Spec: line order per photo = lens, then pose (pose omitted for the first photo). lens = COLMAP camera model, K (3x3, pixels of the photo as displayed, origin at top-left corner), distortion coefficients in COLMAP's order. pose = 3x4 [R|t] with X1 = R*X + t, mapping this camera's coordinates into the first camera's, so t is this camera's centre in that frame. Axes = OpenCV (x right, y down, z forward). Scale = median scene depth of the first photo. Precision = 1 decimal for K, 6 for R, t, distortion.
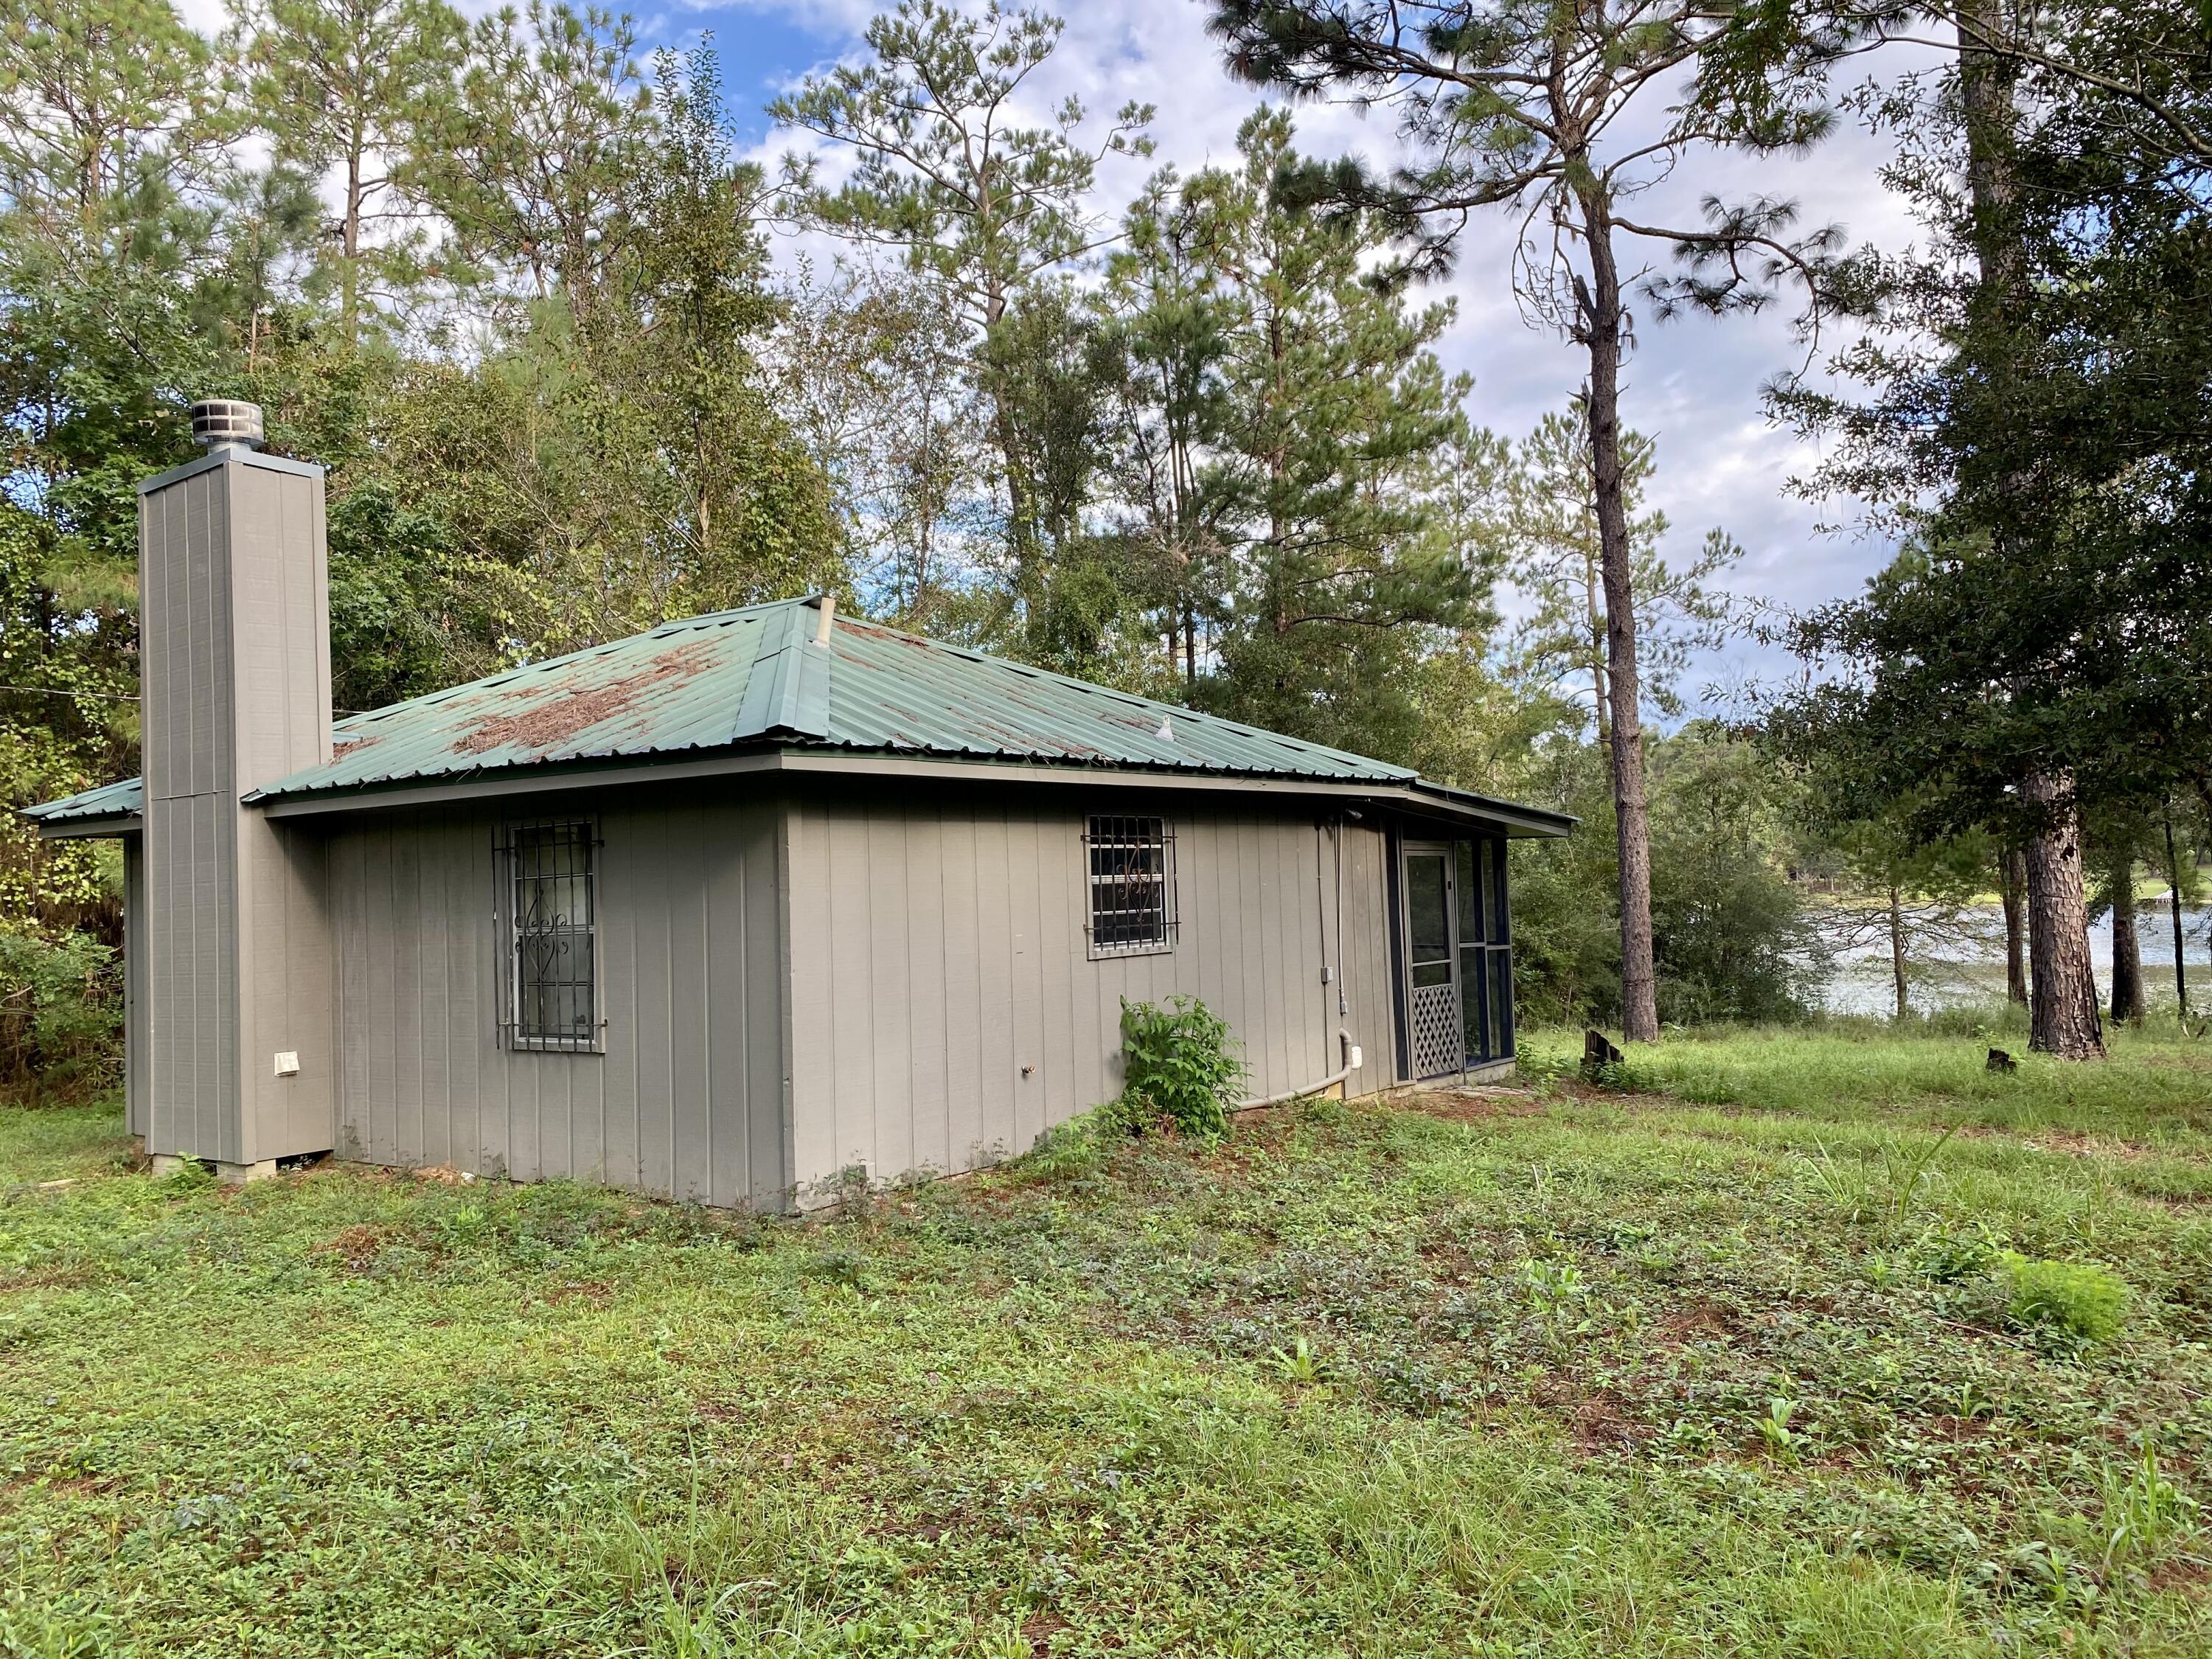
lens RADIAL K [[1674.1, 0, 1107.3], [0, 1674.1, 830.5], [0, 0, 1]] dist [0.015258, -0.009775]
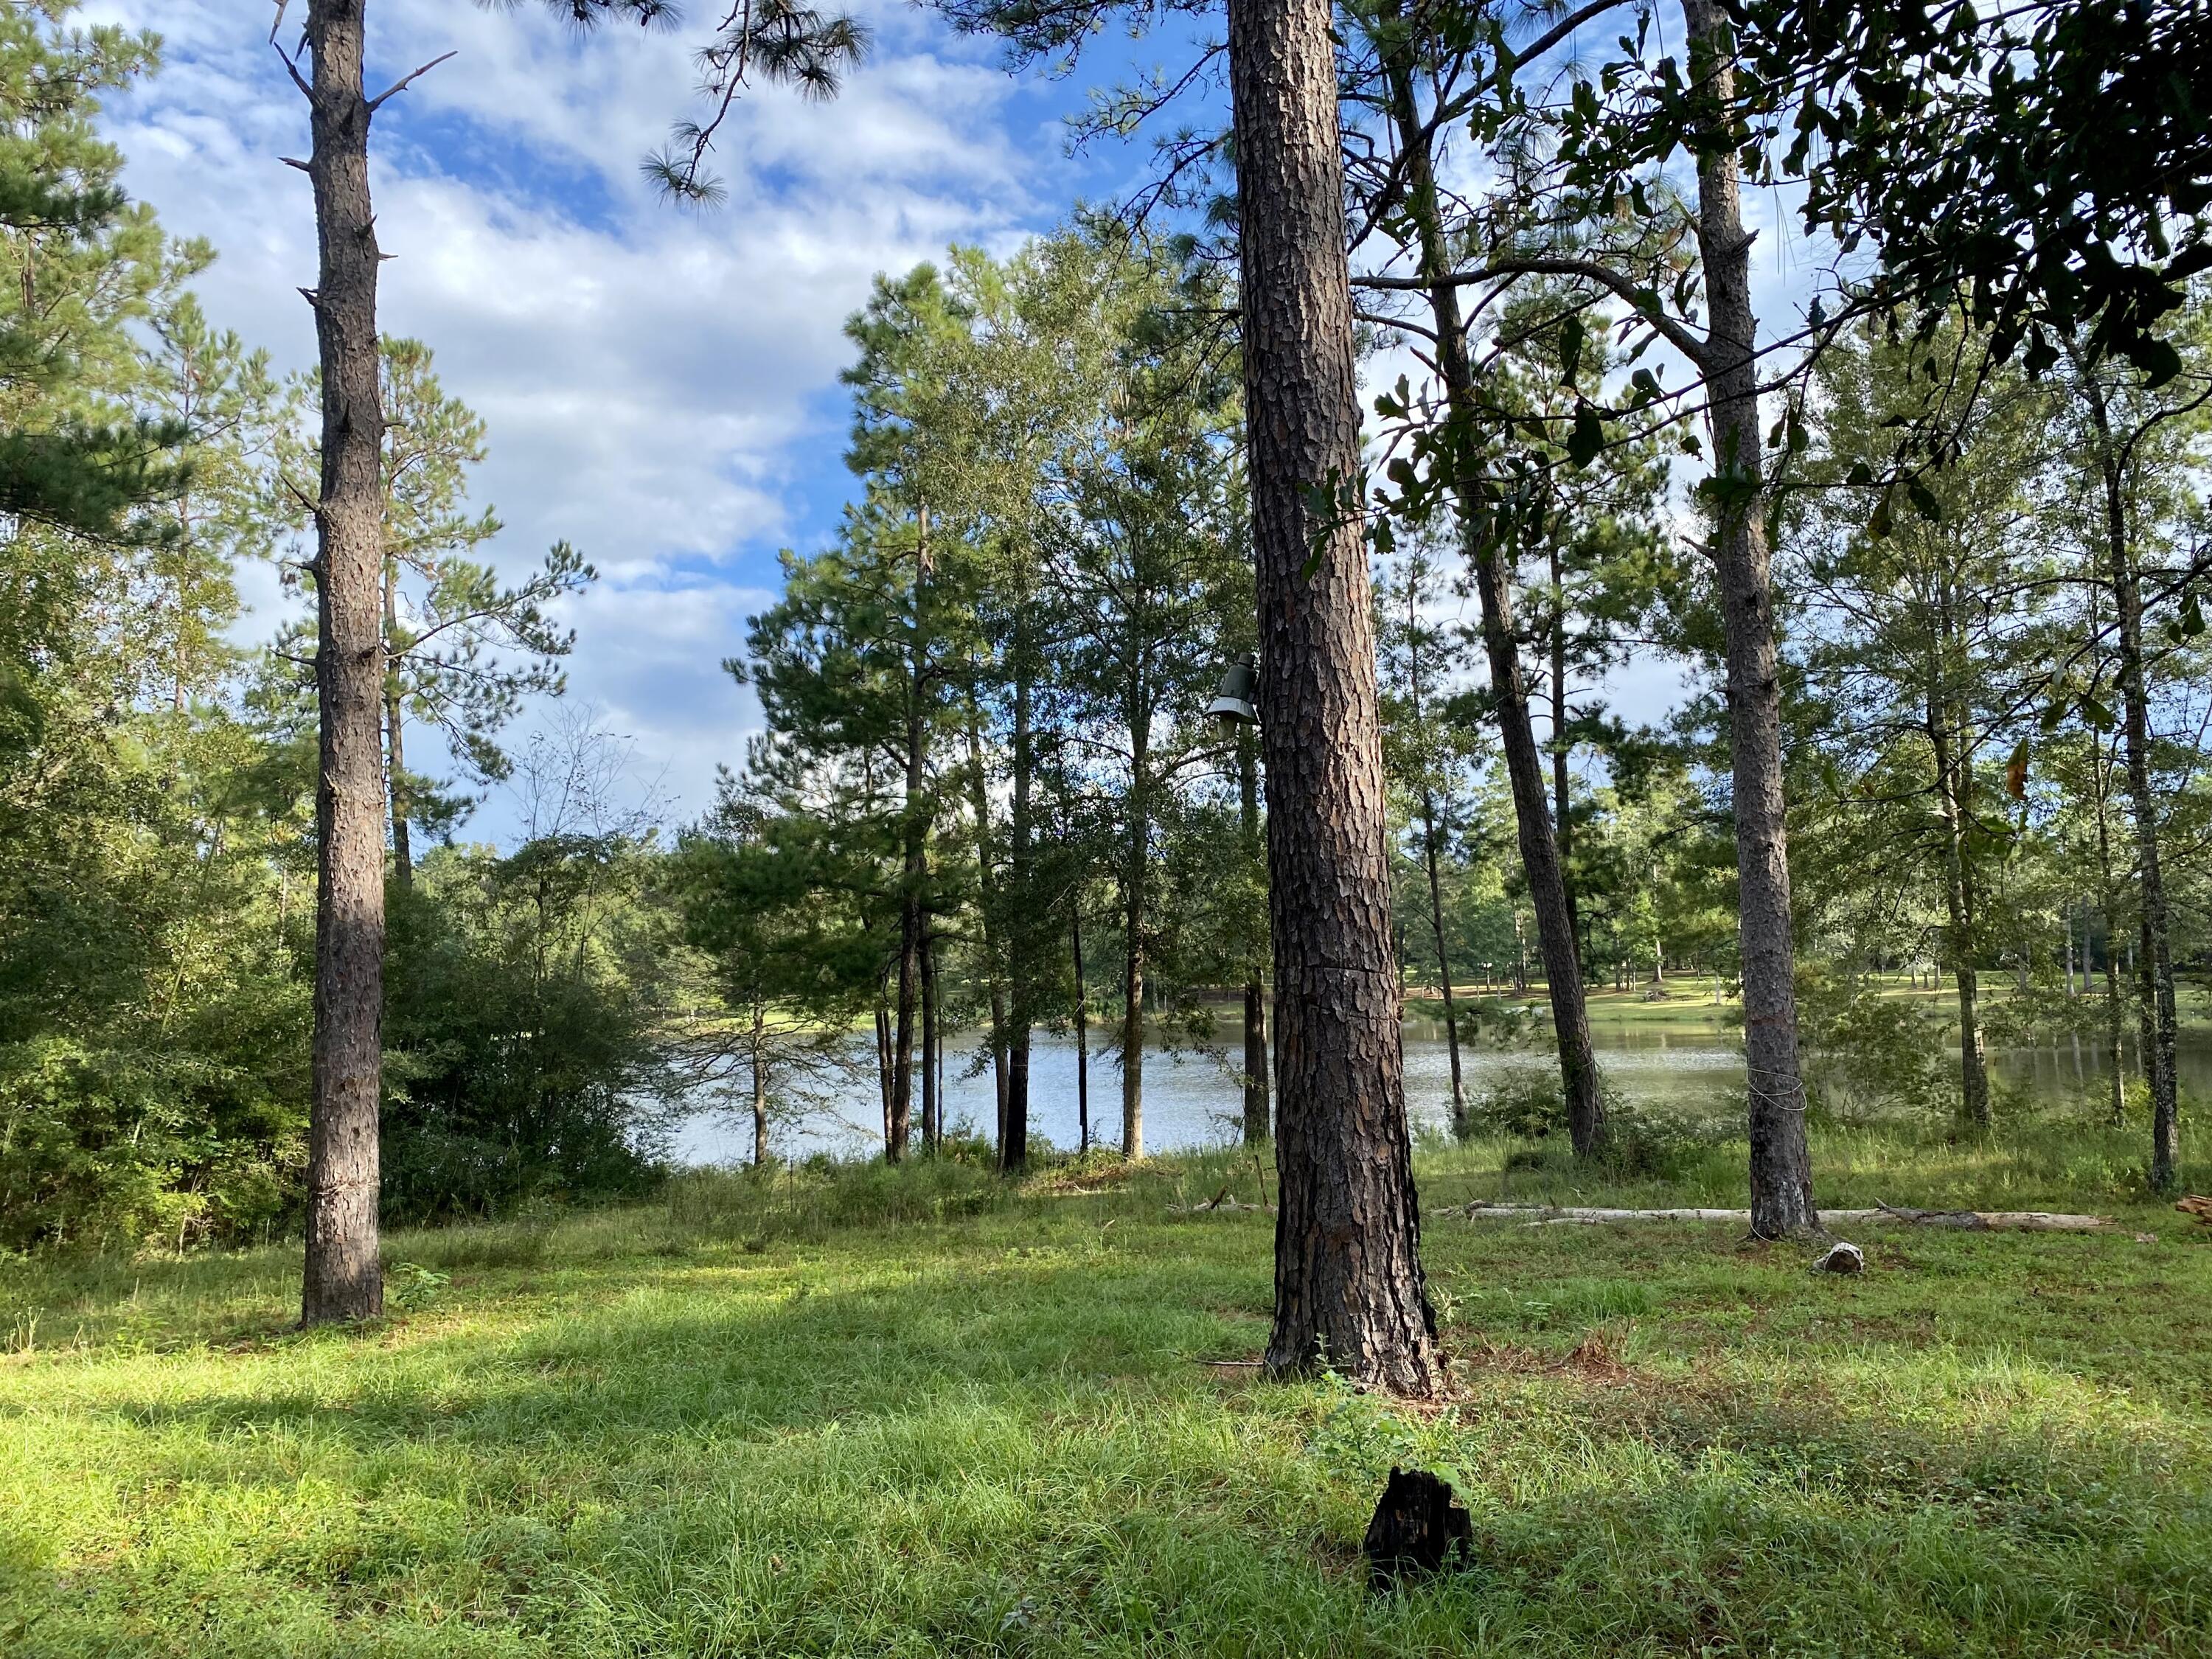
lens RADIAL K [[1674.1, 0, 1162.2], [0, 1674.1, 844.9], [0, 0, 1]] dist [0.015258, -0.009775]
pose [[0.765995, 0.064433, 0.639609, 0.090679], [-0.019945, 0.996867, -0.076537, 0.013511], [-0.642537, 0.045870, 0.764881, 0.242322]]
